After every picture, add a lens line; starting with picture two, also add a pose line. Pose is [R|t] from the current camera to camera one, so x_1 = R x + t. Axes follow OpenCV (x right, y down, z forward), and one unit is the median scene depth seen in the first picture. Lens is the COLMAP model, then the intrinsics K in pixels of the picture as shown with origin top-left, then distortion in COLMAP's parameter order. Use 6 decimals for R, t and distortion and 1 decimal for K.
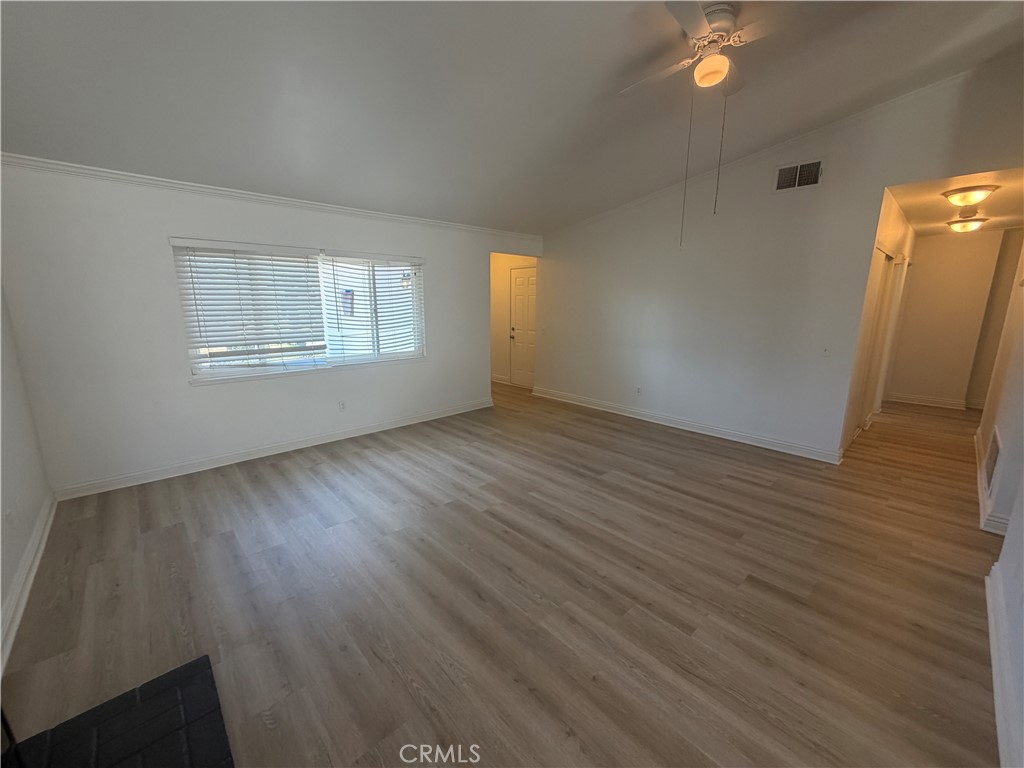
lens RADIAL K [[407.8, 0, 509.3], [0, 407.8, 385.0], [0, 0, 1]] dist [0.001145, 0.000211]
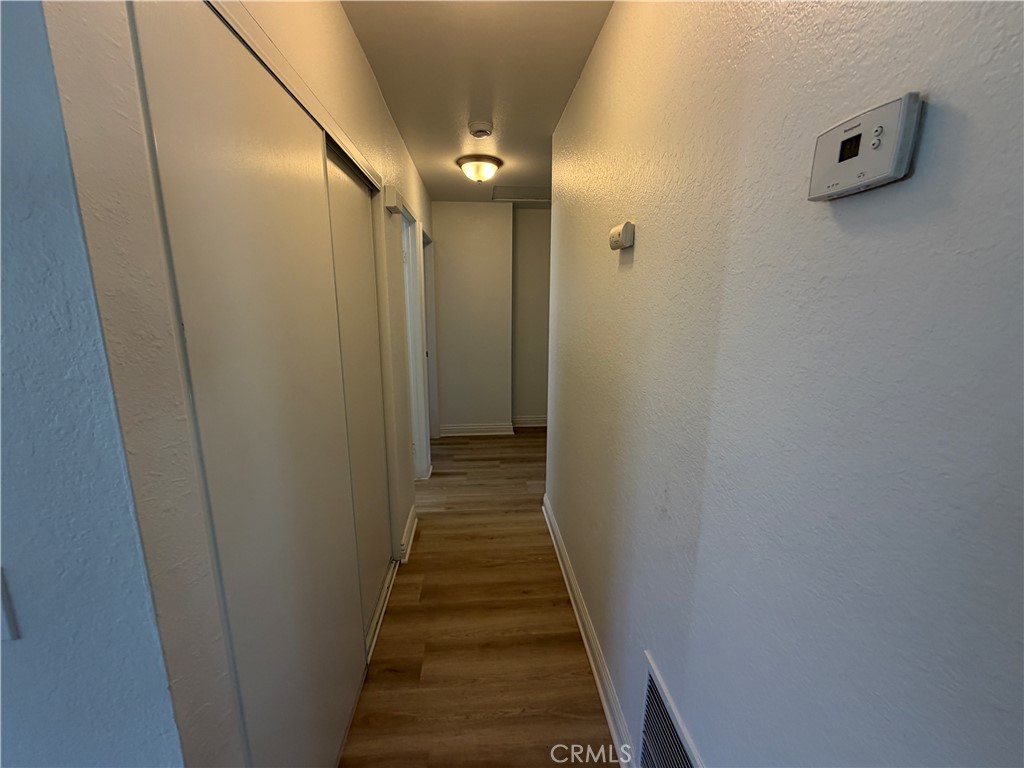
lens RADIAL K [[407.8, 0, 509.3], [0, 407.8, 385.0], [0, 0, 1]] dist [0.001145, 0.000211]
pose [[0.623807, -0.133340, 0.770121, 0.500101], [0.128921, 0.989397, 0.066878, -0.083927], [-0.770873, 0.057566, 0.634383, 0.487755]]
